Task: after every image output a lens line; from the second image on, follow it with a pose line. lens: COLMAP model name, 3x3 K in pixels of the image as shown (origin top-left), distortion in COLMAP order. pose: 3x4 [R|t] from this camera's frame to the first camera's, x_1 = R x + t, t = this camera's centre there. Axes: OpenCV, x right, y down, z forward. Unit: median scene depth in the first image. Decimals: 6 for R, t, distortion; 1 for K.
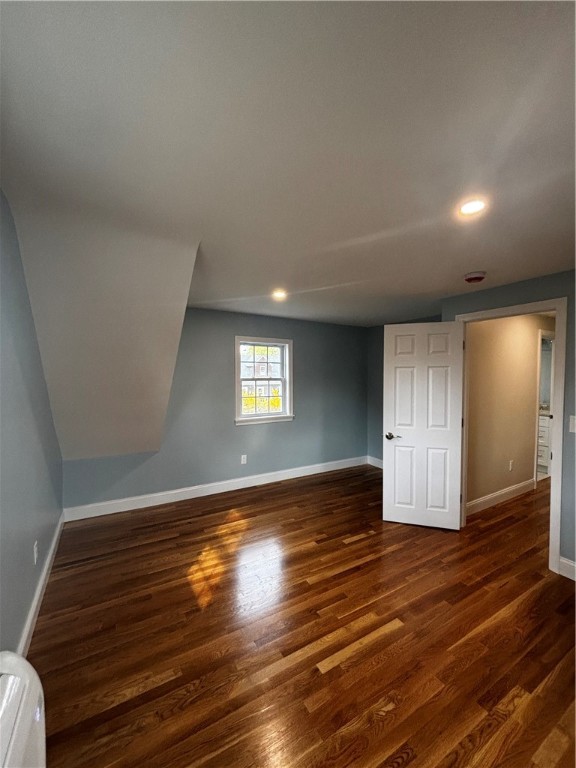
lens RADIAL K [[312.0, 0, 283.5], [0, 312.0, 385.3], [0, 0, 1]] dist [-0.005090, 0.002248]
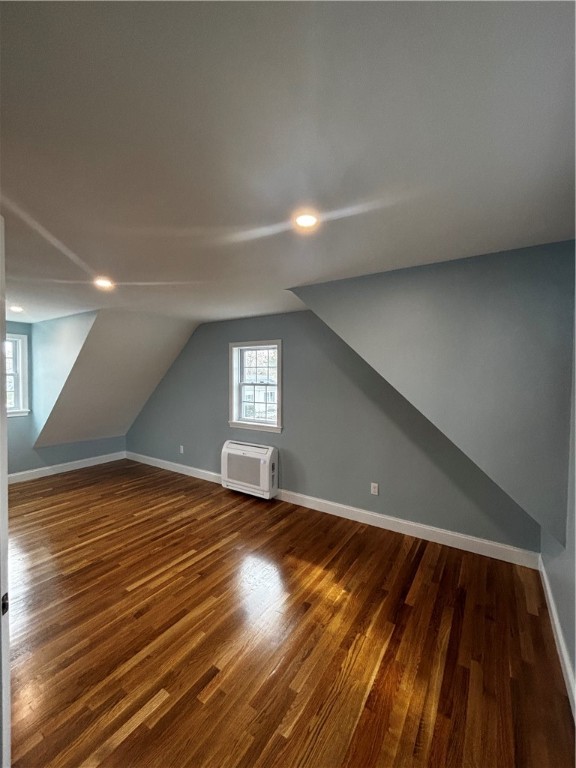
lens RADIAL K [[312.0, 0, 288.2], [0, 312.0, 383.8], [0, 0, 1]] dist [-0.005090, 0.002248]
pose [[-0.891268, -0.000511, -0.453478, 0.358774], [-0.028430, 0.998095, 0.054752, -0.096838], [0.452586, 0.061691, -0.889584, 2.220535]]
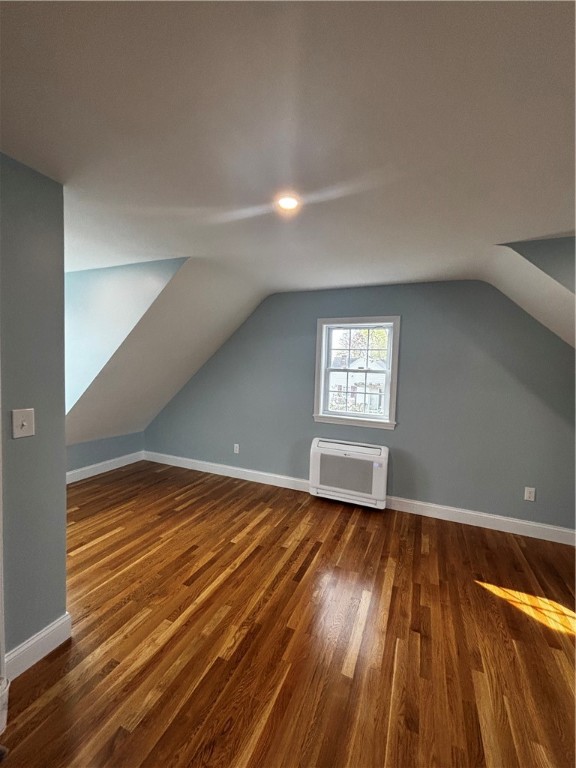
lens RADIAL K [[312.0, 0, 292.8], [0, 312.0, 382.3], [0, 0, 1]] dist [-0.005090, 0.002248]
pose [[-0.795461, -0.008056, -0.605952, 0.930031], [-0.063452, 0.995523, 0.070061, -0.004700], [0.602674, 0.094179, -0.792410, 1.424433]]
